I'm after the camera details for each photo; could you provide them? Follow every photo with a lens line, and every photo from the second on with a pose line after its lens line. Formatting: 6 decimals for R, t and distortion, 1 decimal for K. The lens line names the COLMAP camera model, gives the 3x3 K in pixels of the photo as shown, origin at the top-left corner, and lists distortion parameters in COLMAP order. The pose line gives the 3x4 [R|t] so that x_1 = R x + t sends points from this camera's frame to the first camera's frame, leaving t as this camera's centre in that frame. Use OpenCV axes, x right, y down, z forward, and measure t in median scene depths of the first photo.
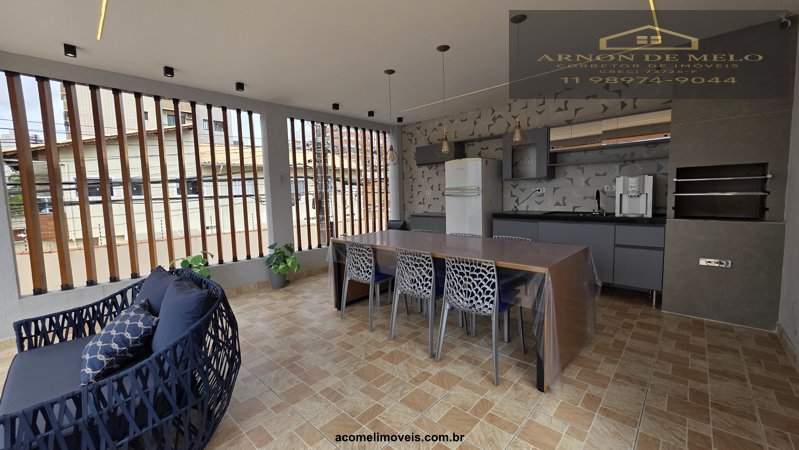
lens RADIAL K [[317.4, 0, 397.2], [0, 317.4, 220.1], [0, 0, 1]] dist [0.002977, 0.000232]
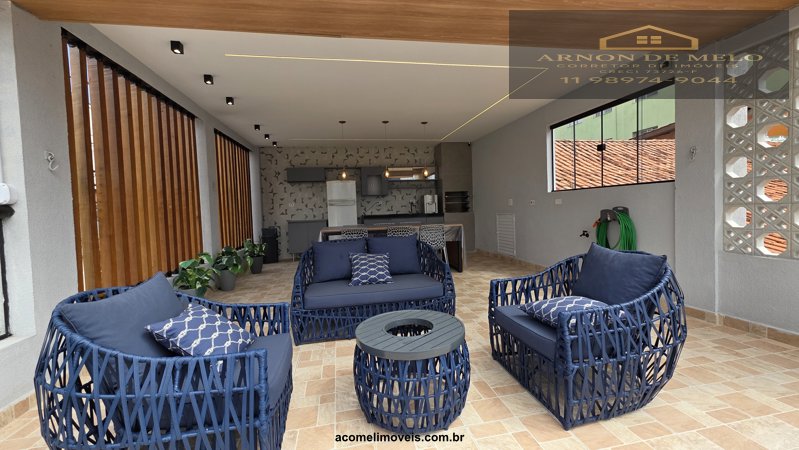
lens RADIAL K [[317.4, 0, 397.2], [0, 317.4, 220.1], [0, 0, 1]] dist [0.002977, 0.000232]
pose [[0.586419, -0.020475, 0.809749, -1.052337], [0.088680, 0.995294, -0.039056, 0.090832], [-0.805139, 0.094712, 0.585475, -0.075089]]
